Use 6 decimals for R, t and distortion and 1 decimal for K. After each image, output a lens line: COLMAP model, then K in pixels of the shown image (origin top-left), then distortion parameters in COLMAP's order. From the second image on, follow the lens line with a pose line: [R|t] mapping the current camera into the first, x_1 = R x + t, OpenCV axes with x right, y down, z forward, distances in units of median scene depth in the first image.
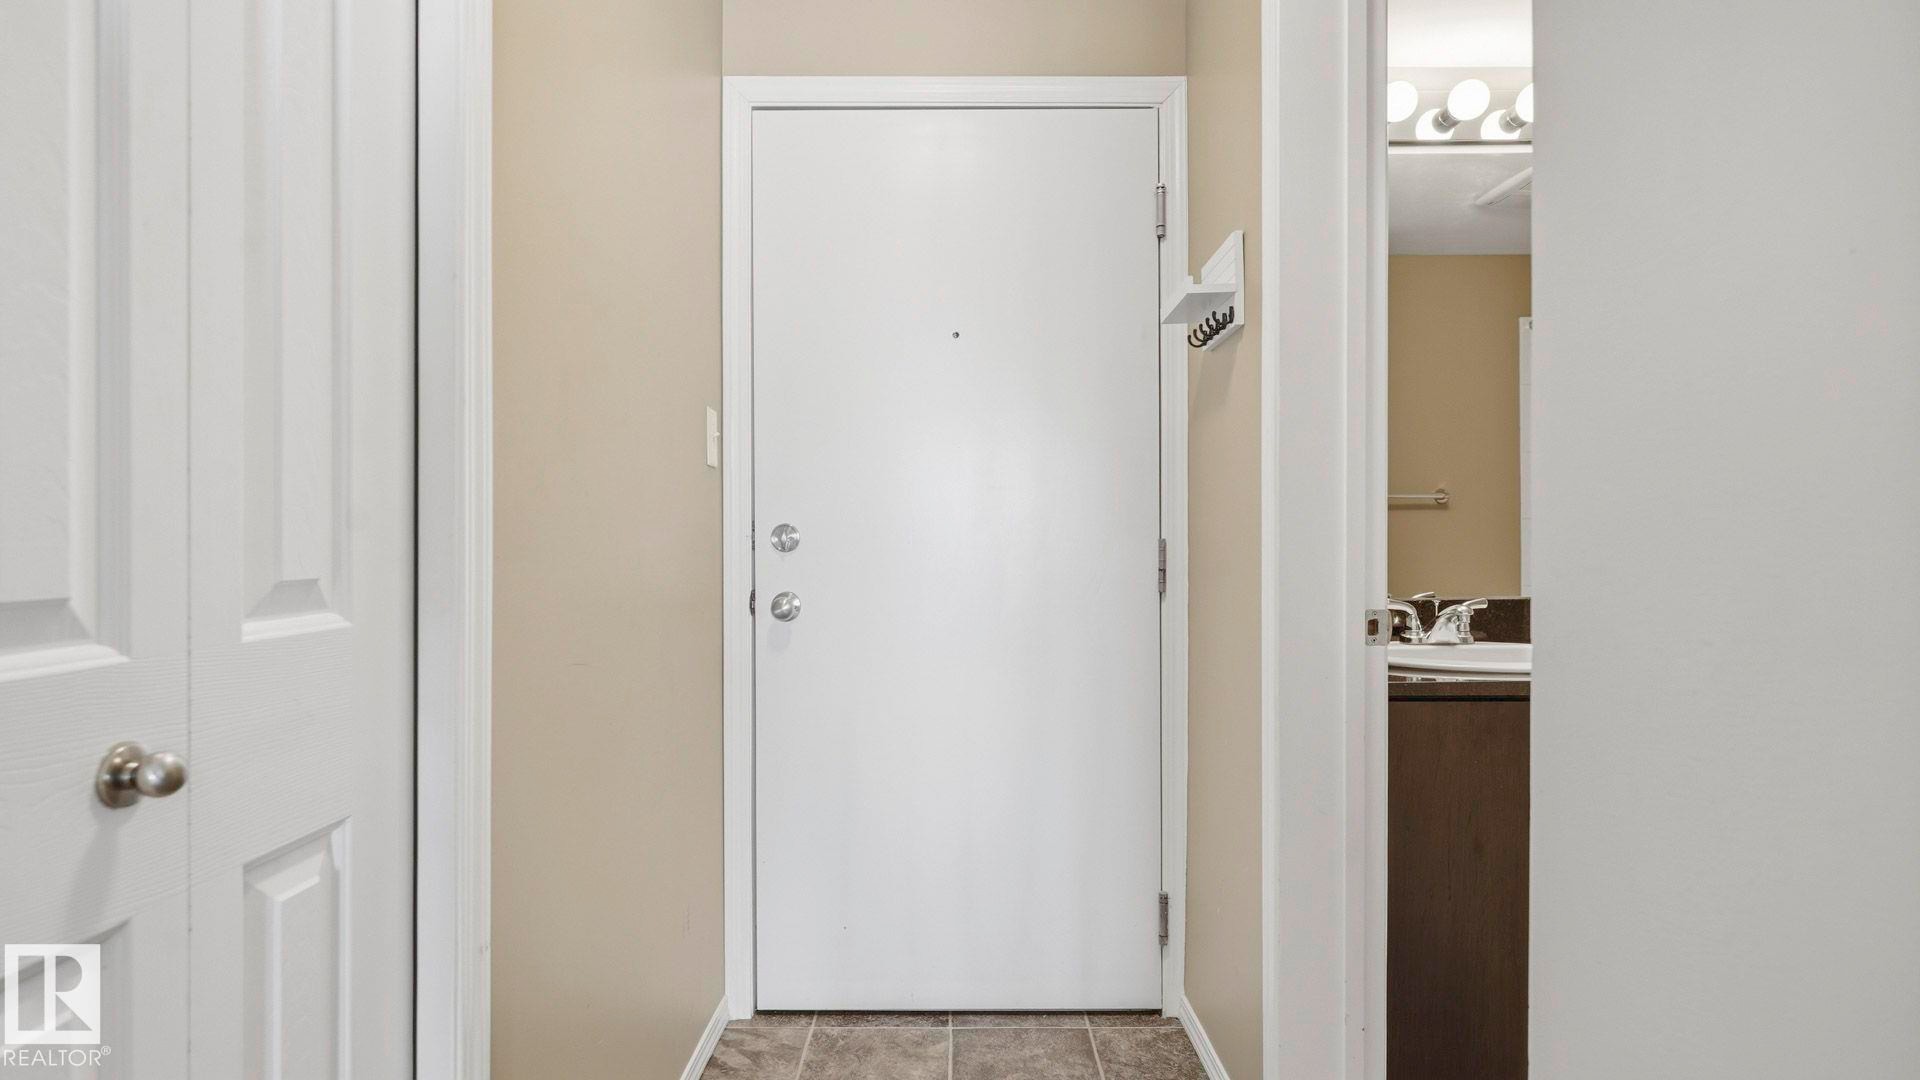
lens RADIAL K [[991.3, 0, 953.7], [0, 991.3, 538.0], [0, 0, 1]] dist [-0.000066, 0.000052]
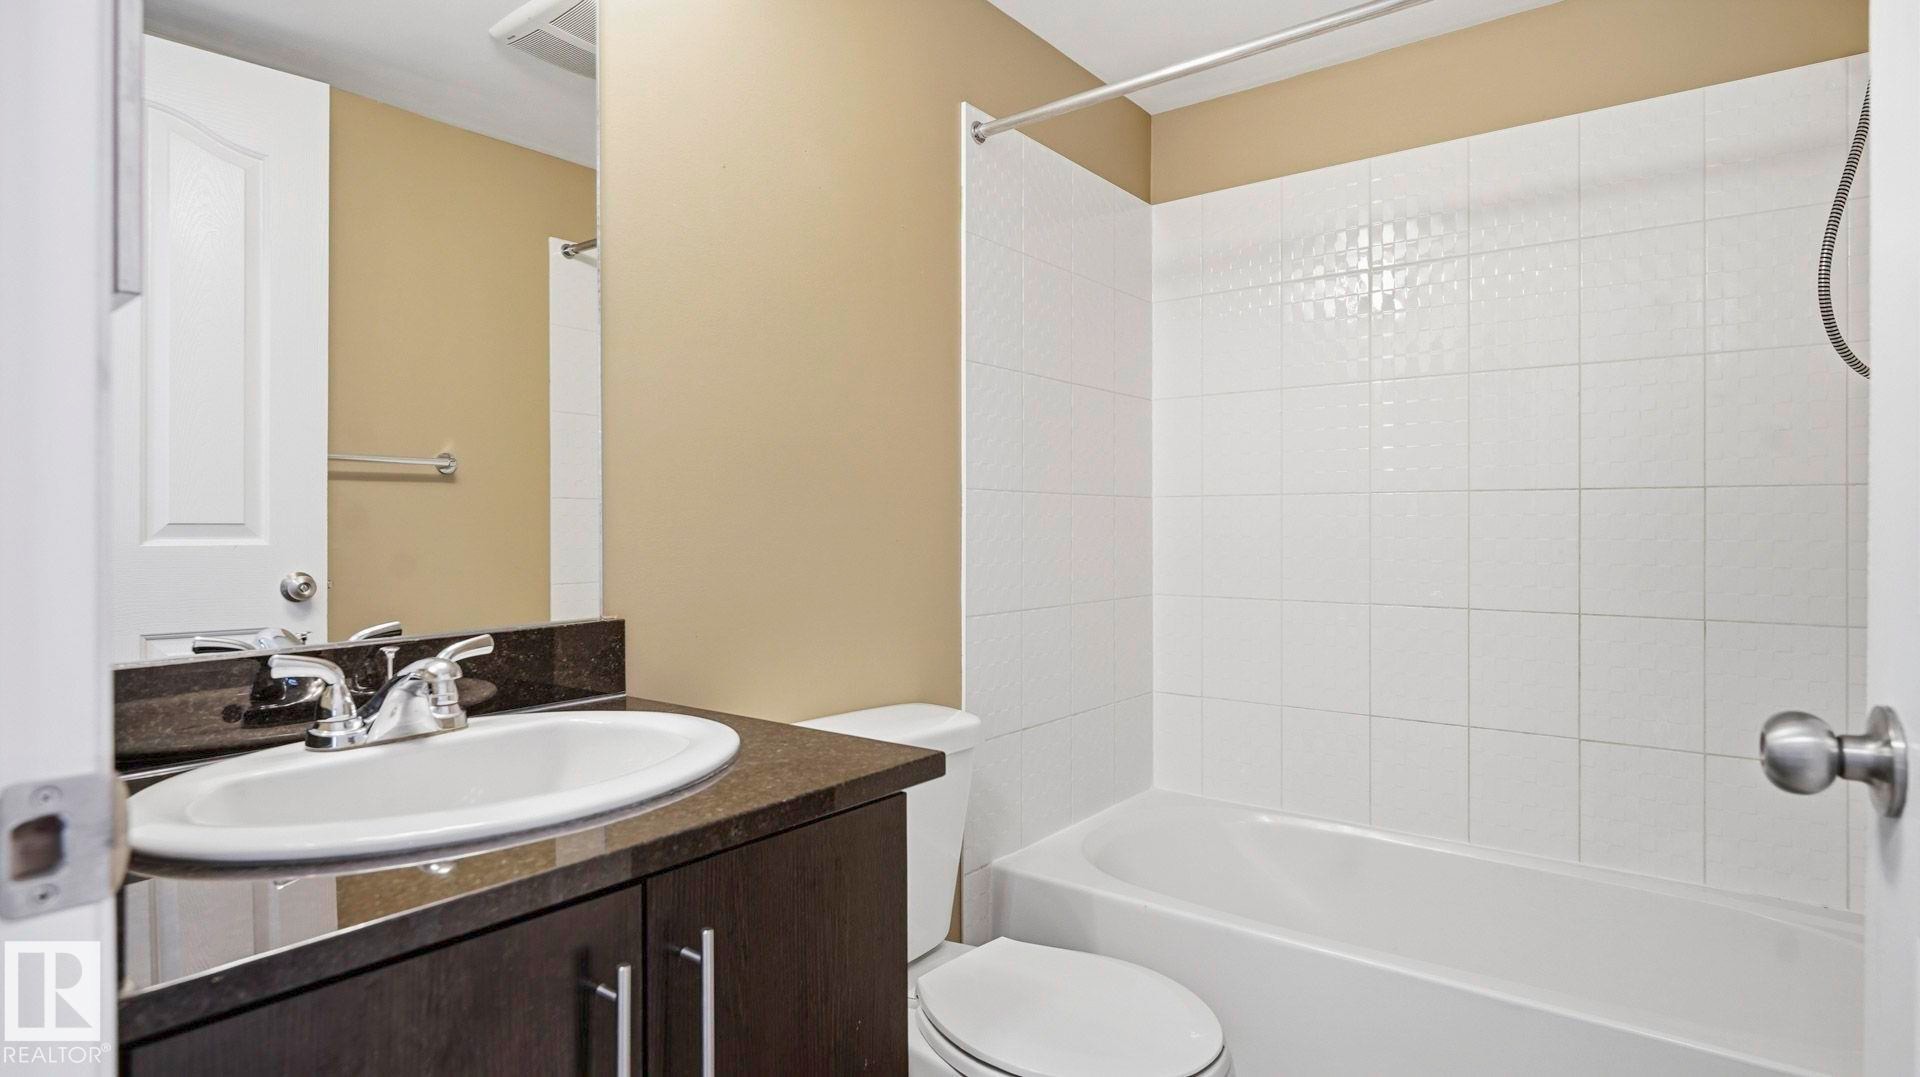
lens RADIAL K [[991.3, 0, 953.7], [0, 991.3, 530.2], [0, 0, 1]] dist [-0.000066, 0.000052]
pose [[0.615225, -0.001275, 0.788350, 0.290794], [-0.003778, 0.999982, 0.004565, 0.002500], [-0.788342, -0.005786, 0.615210, 0.514192]]
